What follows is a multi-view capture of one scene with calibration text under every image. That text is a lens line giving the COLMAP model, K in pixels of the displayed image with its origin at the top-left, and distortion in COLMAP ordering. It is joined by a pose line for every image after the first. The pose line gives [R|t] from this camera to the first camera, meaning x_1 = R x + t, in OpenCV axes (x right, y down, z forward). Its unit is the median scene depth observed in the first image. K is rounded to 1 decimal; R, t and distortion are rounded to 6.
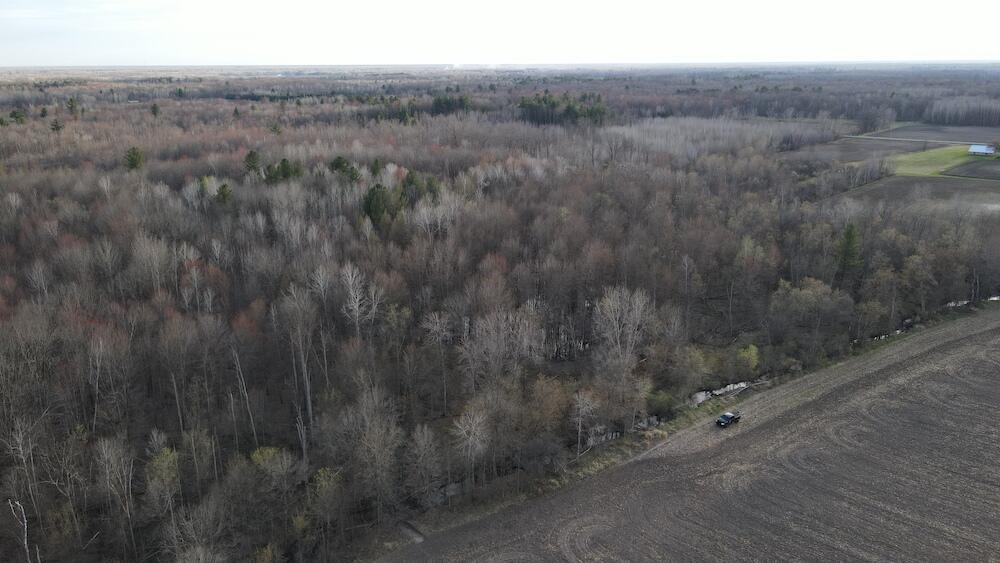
lens RADIAL K [[736.7, 0, 500.7], [0, 736.7, 287.4], [0, 0, 1]] dist [0.000379, 0.028743]
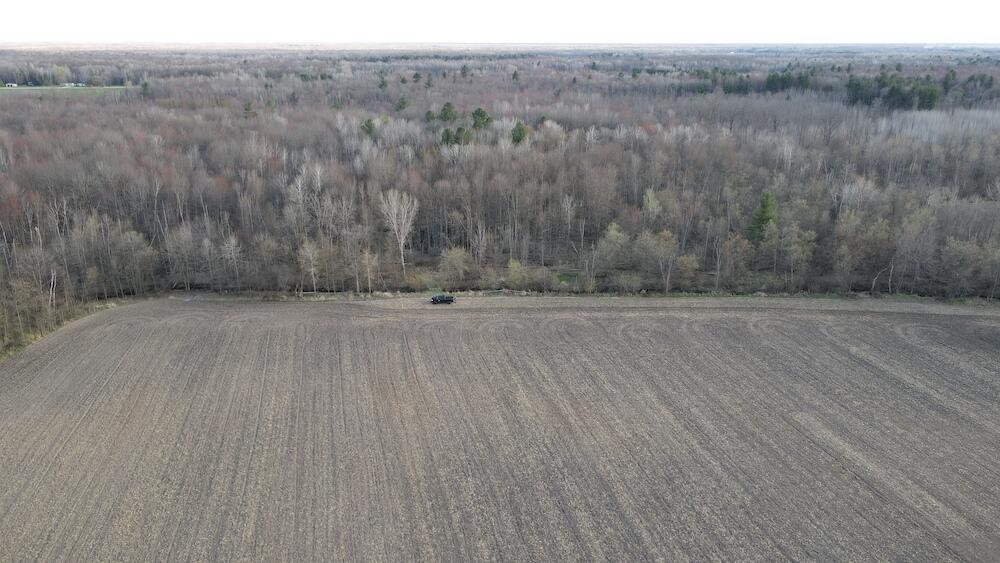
lens RADIAL K [[736.7, 0, 504.9], [0, 736.7, 284.5], [0, 0, 1]] dist [0.000379, 0.028743]
pose [[0.822783, 0.183565, -0.537896, 0.293380], [-0.171716, 0.982466, 0.072619, 0.009505], [0.541795, 0.032616, 0.839877, -0.014794]]
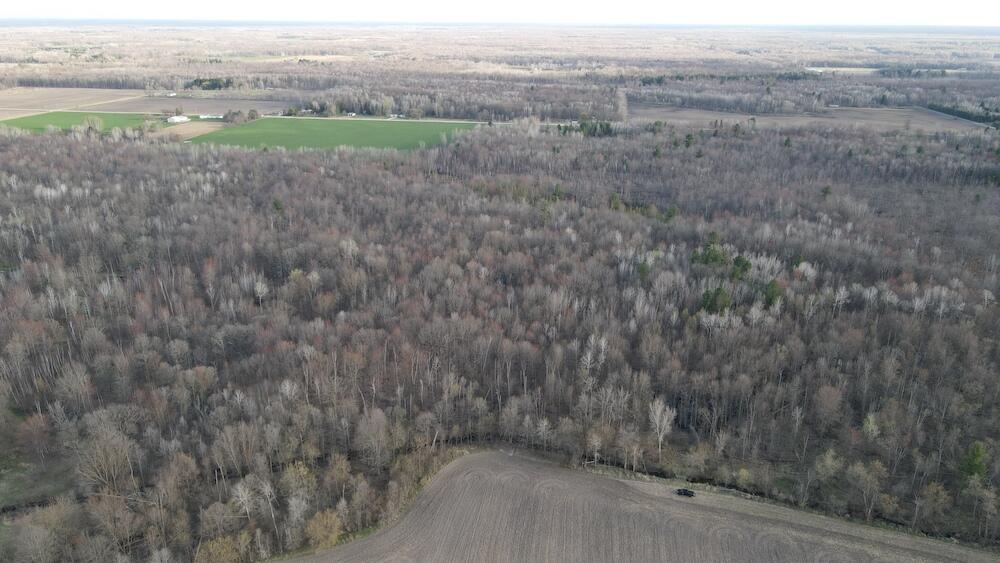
lens RADIAL K [[736.7, 0, 503.9], [0, 736.7, 291.4], [0, 0, 1]] dist [0.000379, 0.028743]
pose [[0.577281, 0.292308, -0.762433, 0.343202], [-0.249450, 0.952223, 0.176199, -0.134362], [0.777510, 0.088473, 0.622616, -0.142199]]
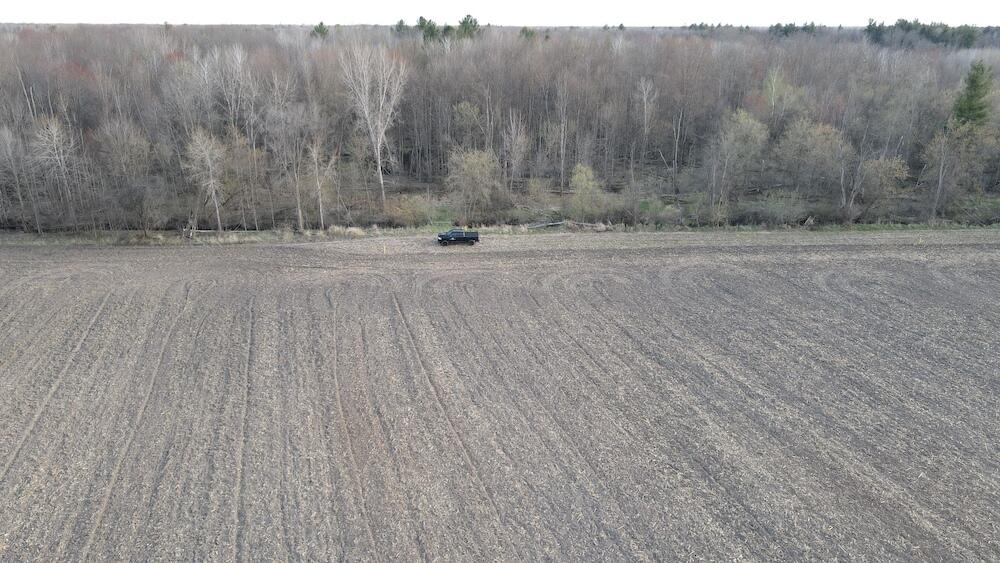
lens RADIAL K [[736.7, 0, 503.8], [0, 736.7, 284.3], [0, 0, 1]] dist [0.000379, 0.028743]
pose [[0.852465, 0.180458, -0.490651, 0.186278], [-0.161297, 0.983535, 0.081497, 0.041712], [0.497279, 0.009667, 0.867537, 0.106046]]
